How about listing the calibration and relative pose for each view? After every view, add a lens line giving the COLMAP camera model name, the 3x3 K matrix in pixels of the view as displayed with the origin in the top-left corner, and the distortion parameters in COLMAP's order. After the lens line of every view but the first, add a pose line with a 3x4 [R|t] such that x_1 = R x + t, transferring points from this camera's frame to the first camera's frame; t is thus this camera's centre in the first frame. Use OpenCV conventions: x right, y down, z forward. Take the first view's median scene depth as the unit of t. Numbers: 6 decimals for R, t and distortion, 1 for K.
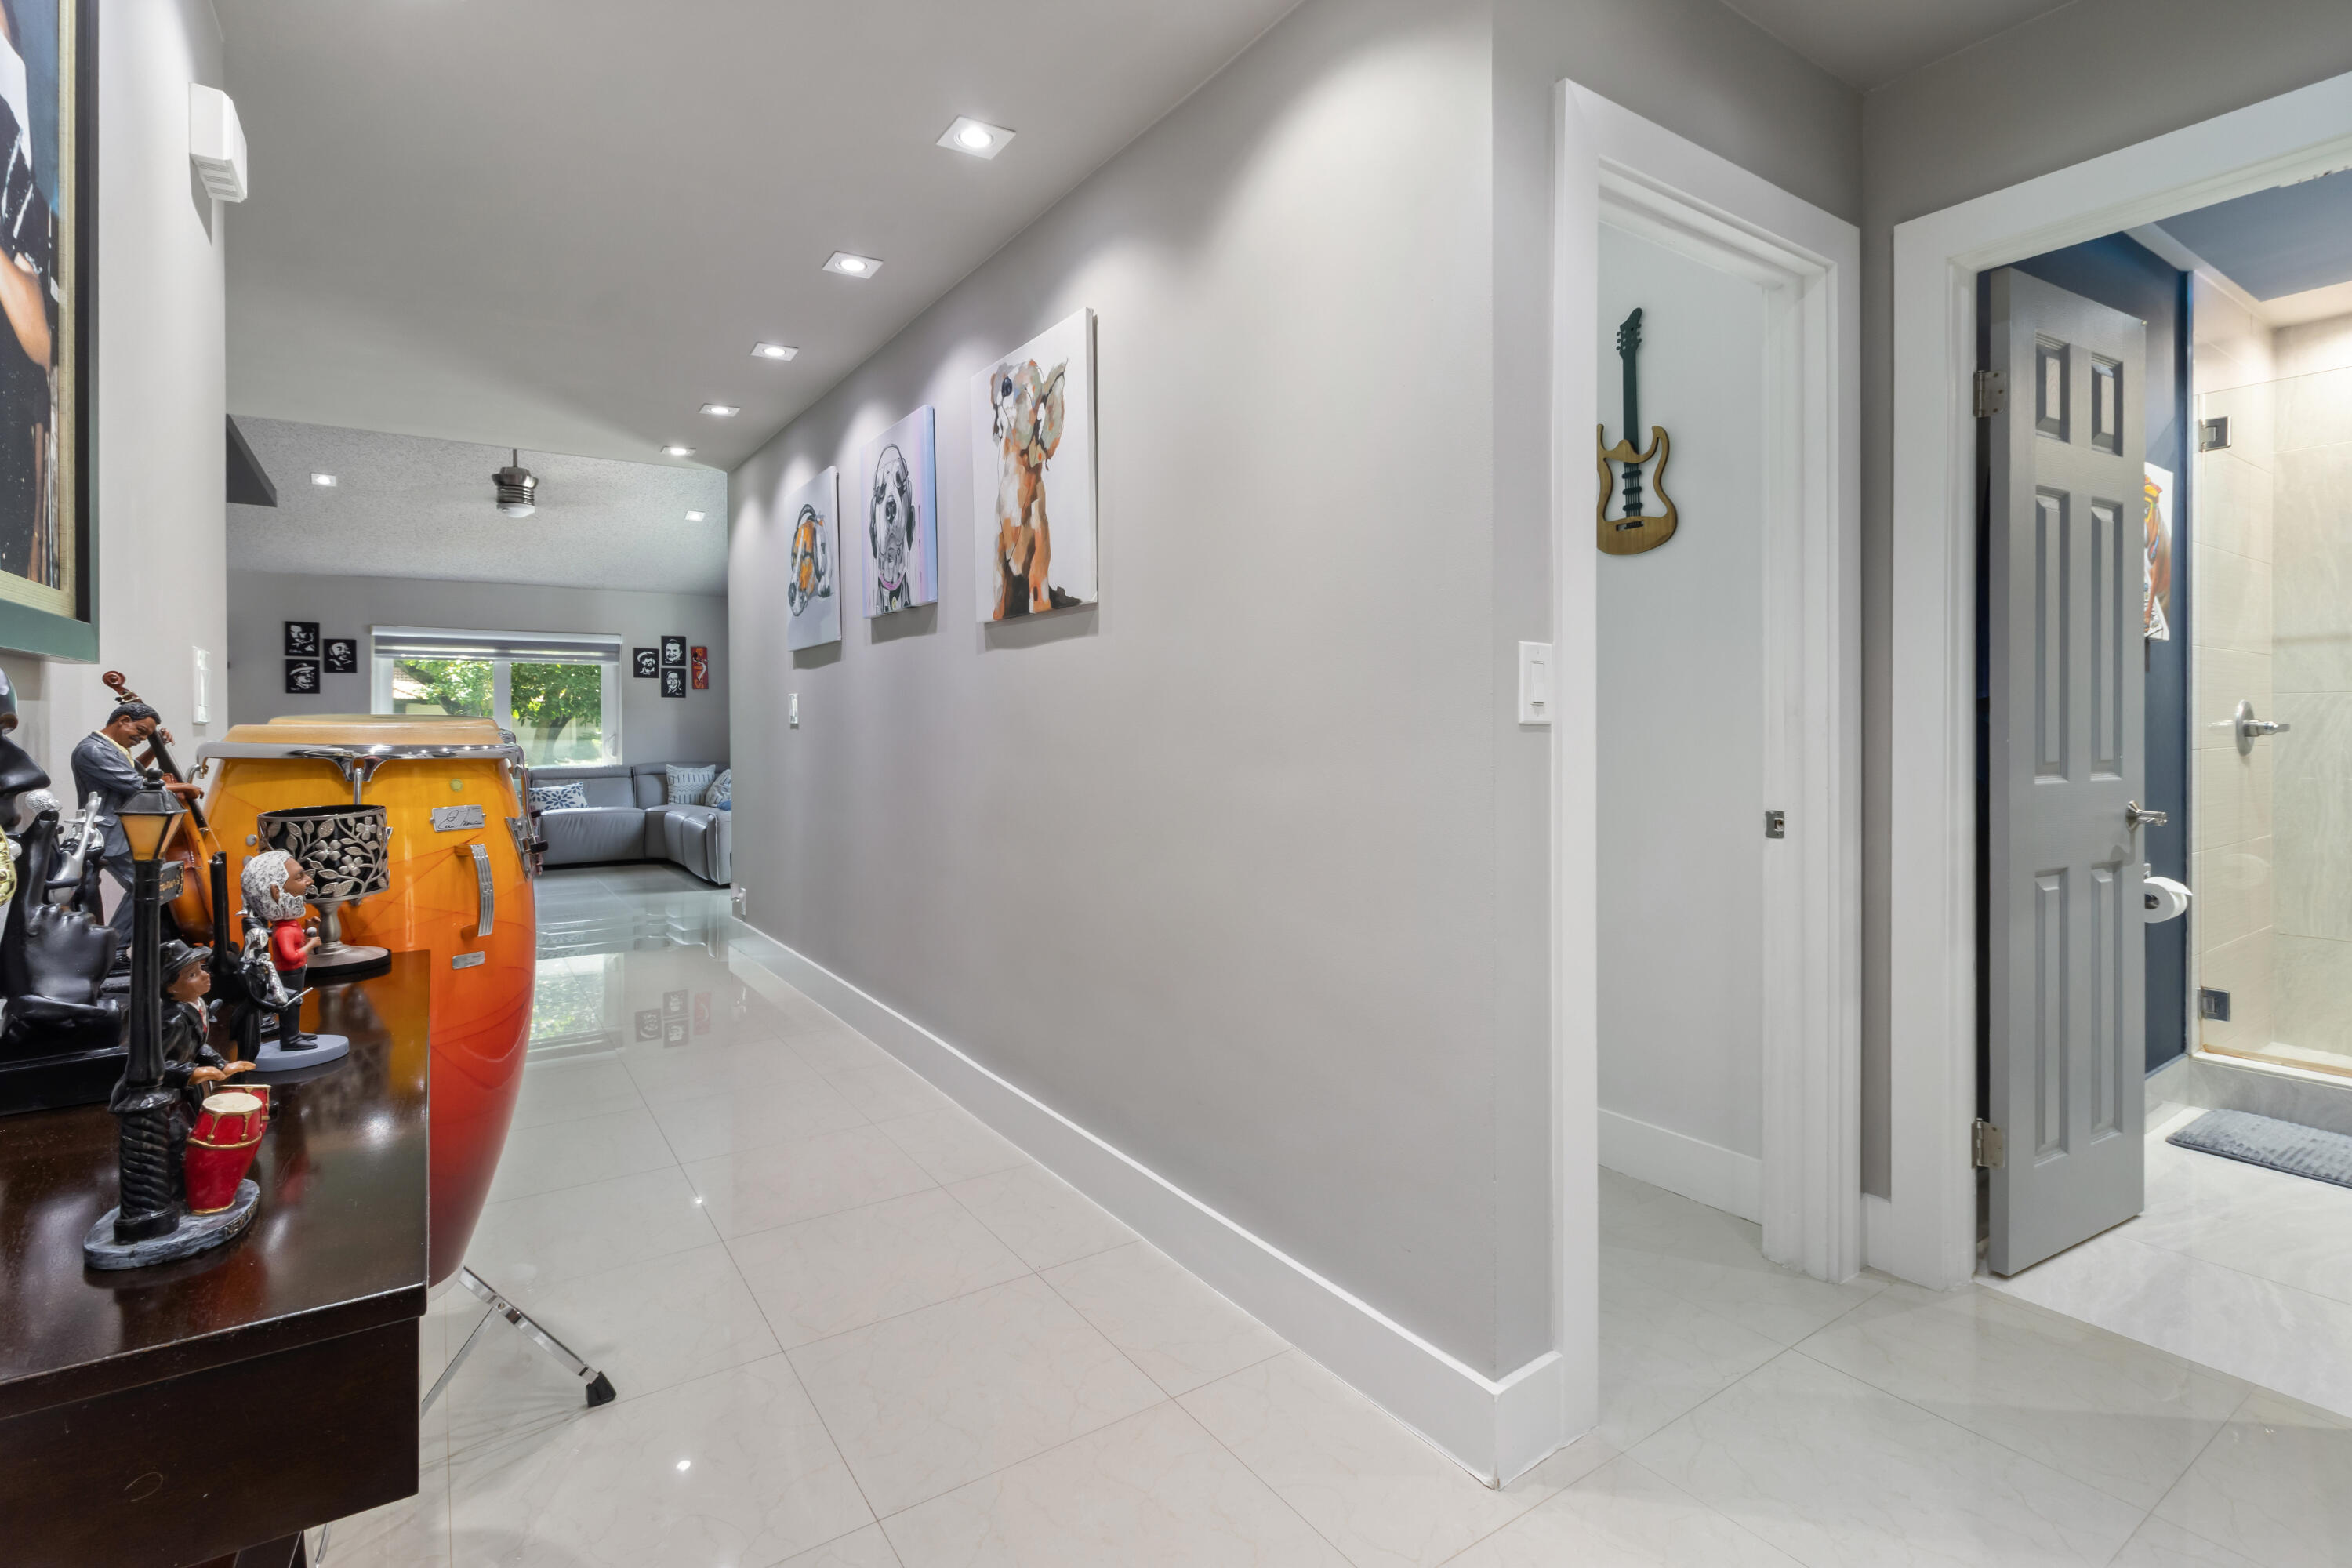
lens RADIAL K [[1107.5, 0, 1176.1], [0, 1107.5, 740.6], [0, 0, 1]] dist [0.003916, 0.000317]
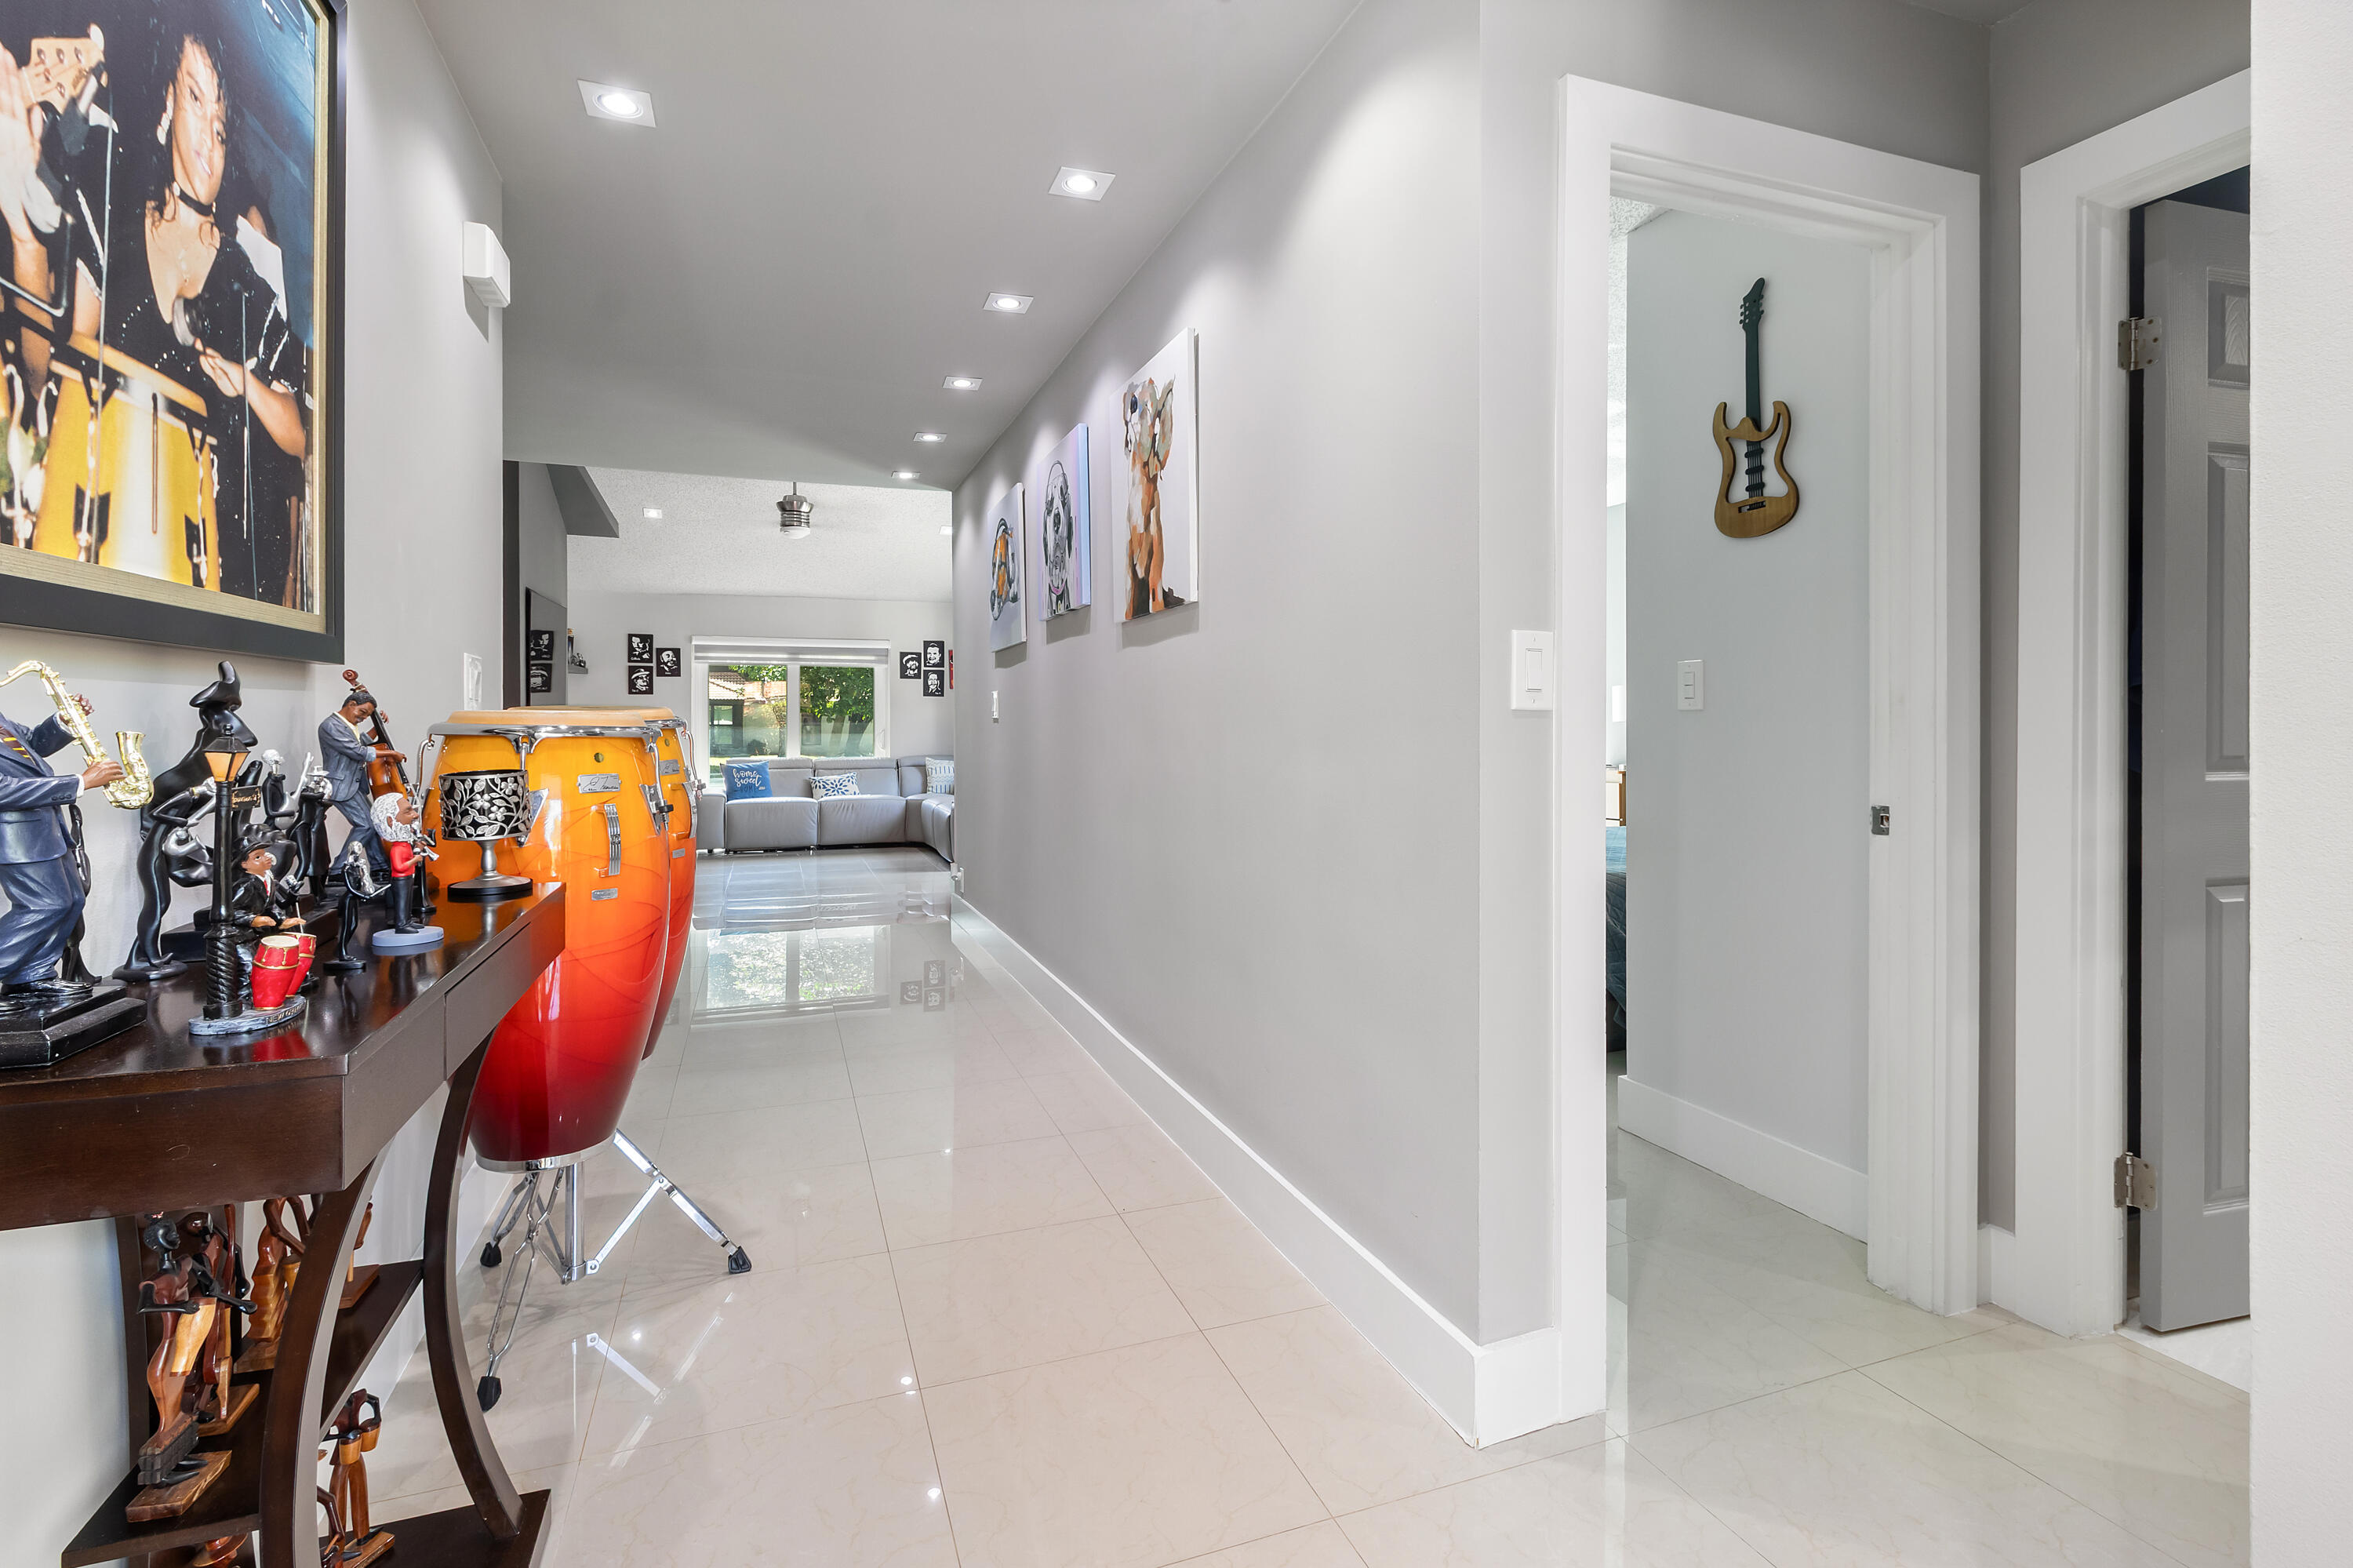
lens RADIAL K [[1108.0, 0, 1176.6], [0, 1108.0, 740.5], [0, 0, 1]] dist [0.003916, 0.000317]
pose [[0.971589, 0.004798, -0.236627, 0.142811], [-0.004582, 0.999988, 0.001464, 0.007321], [0.236631, -0.000338, 0.971599, -0.040852]]
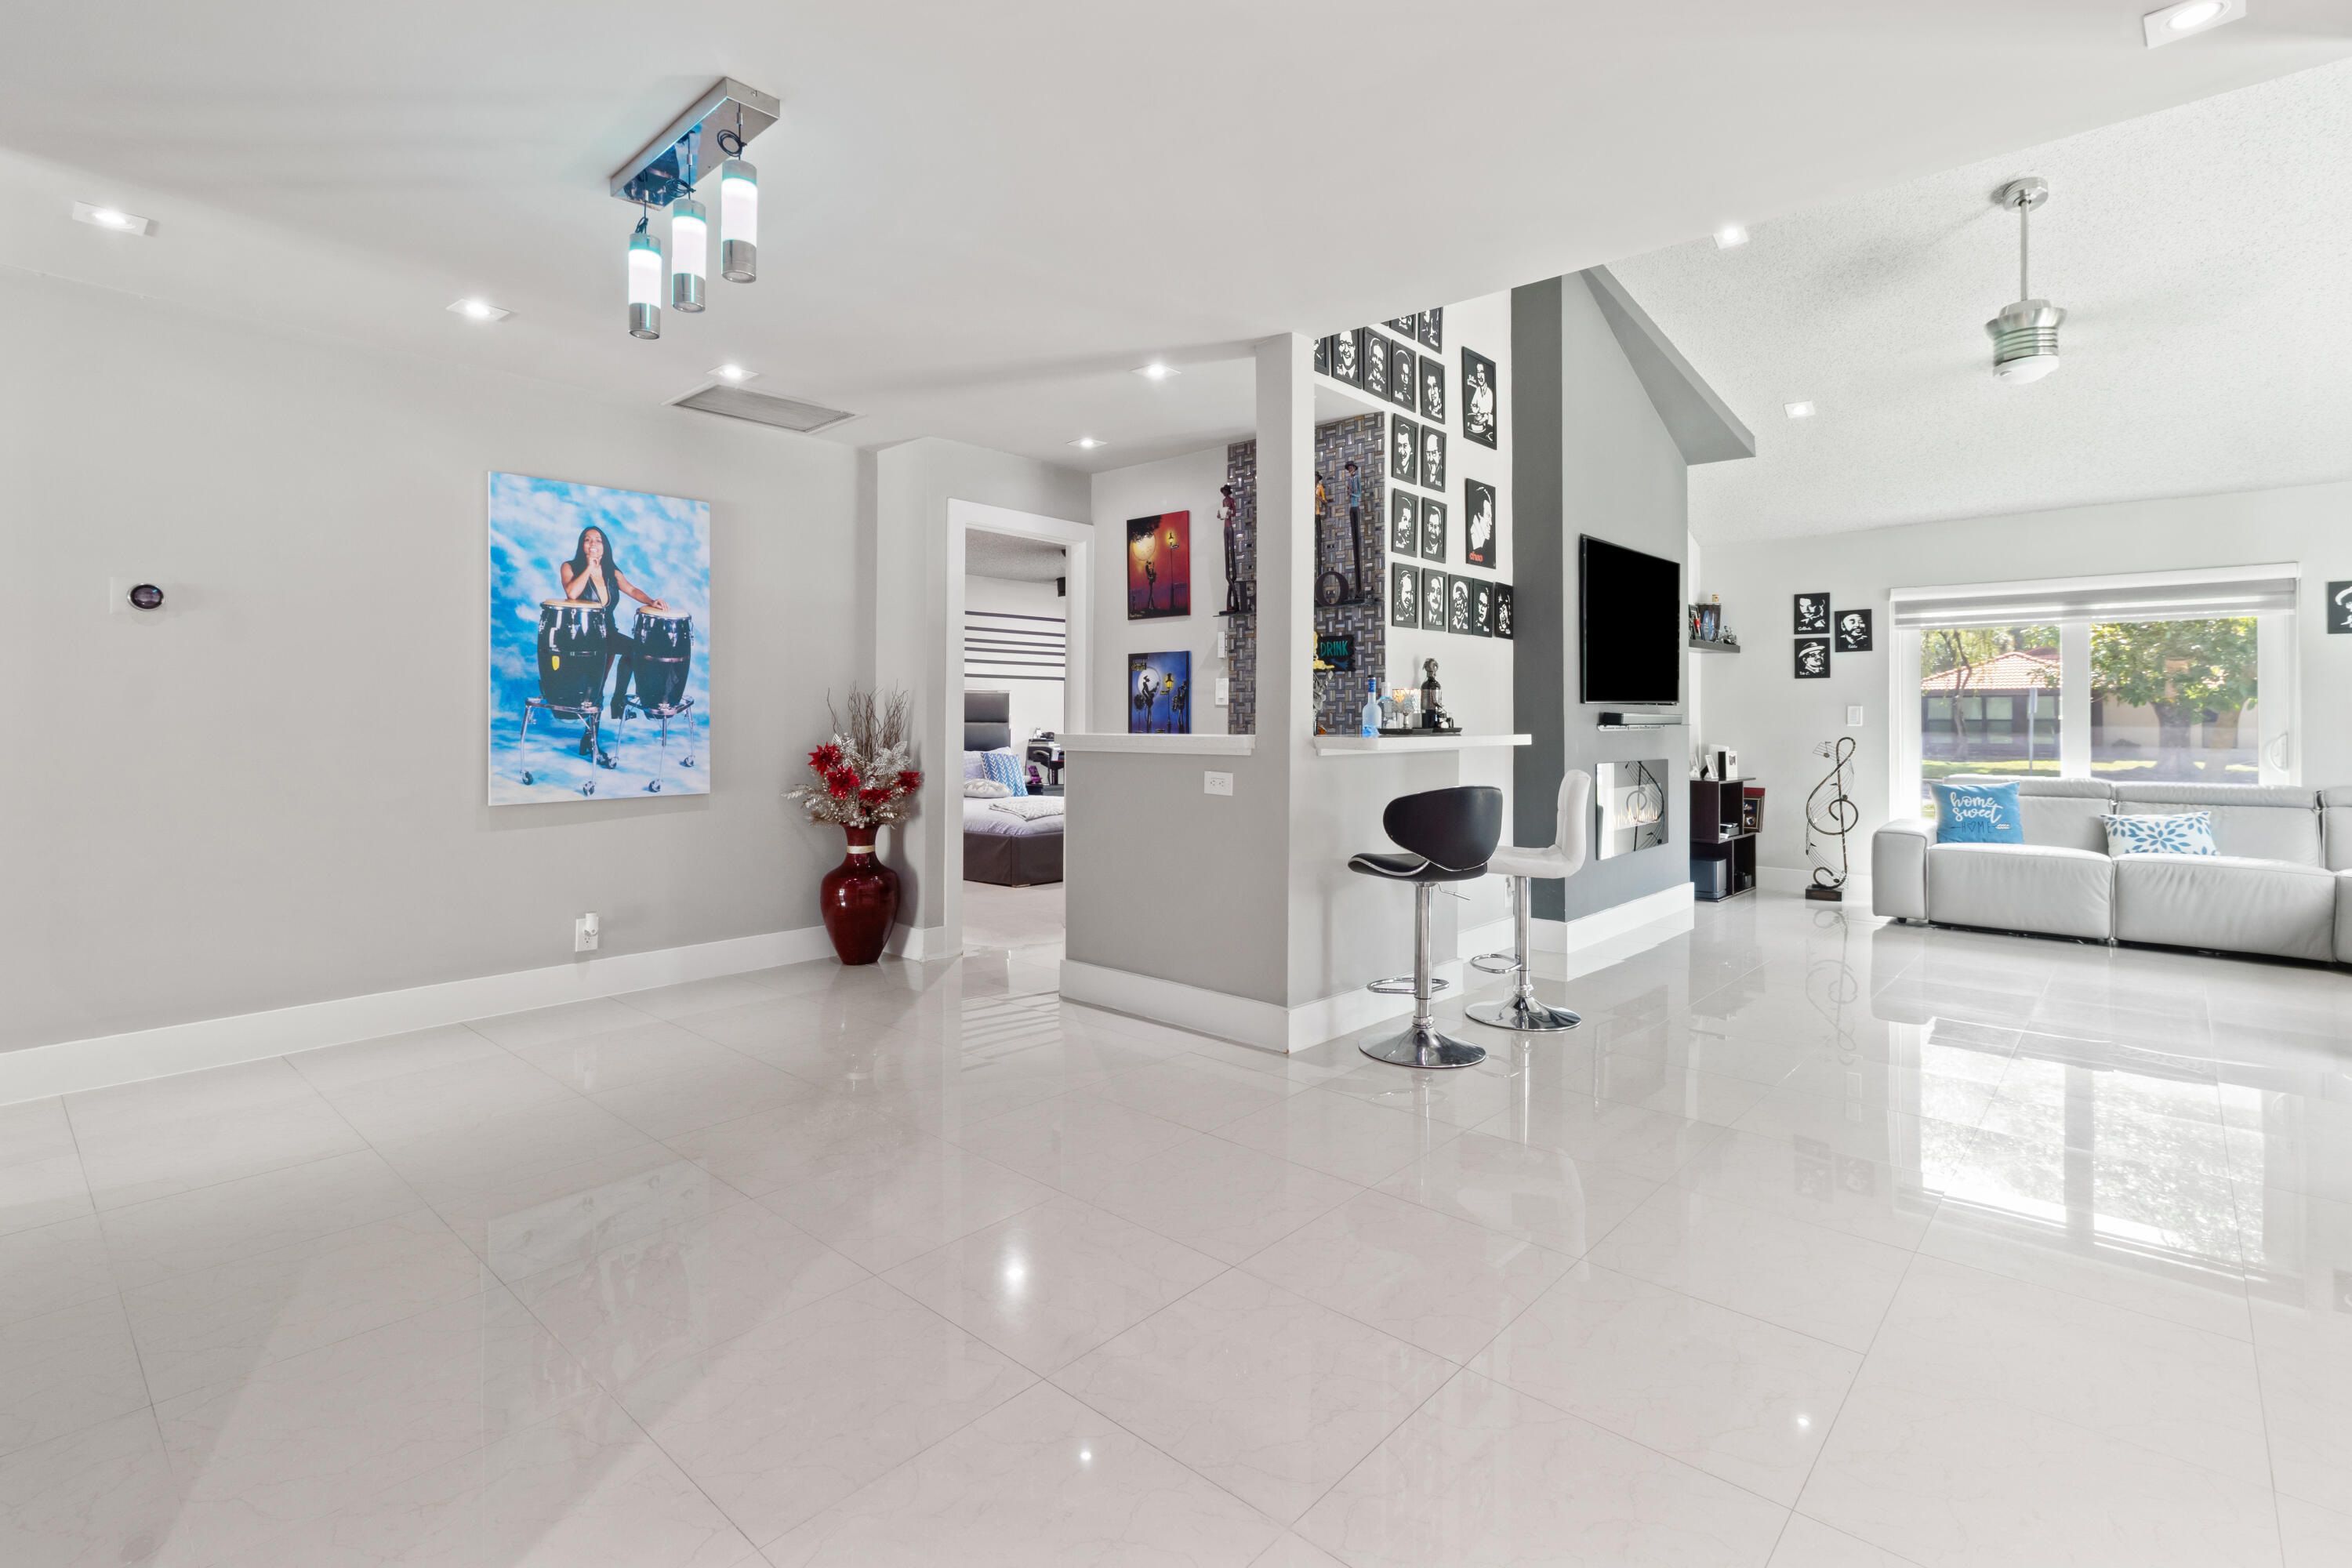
lens RADIAL K [[1080.6, 0, 1180.9], [0, 1080.6, 703.9], [0, 0, 1]] dist [-0.002478, -0.000561]
pose [[0.236881, -0.007204, -0.971512, -0.308408], [-0.013121, 0.999858, -0.010614, -0.023452], [0.971450, 0.015262, 0.236753, 0.999269]]
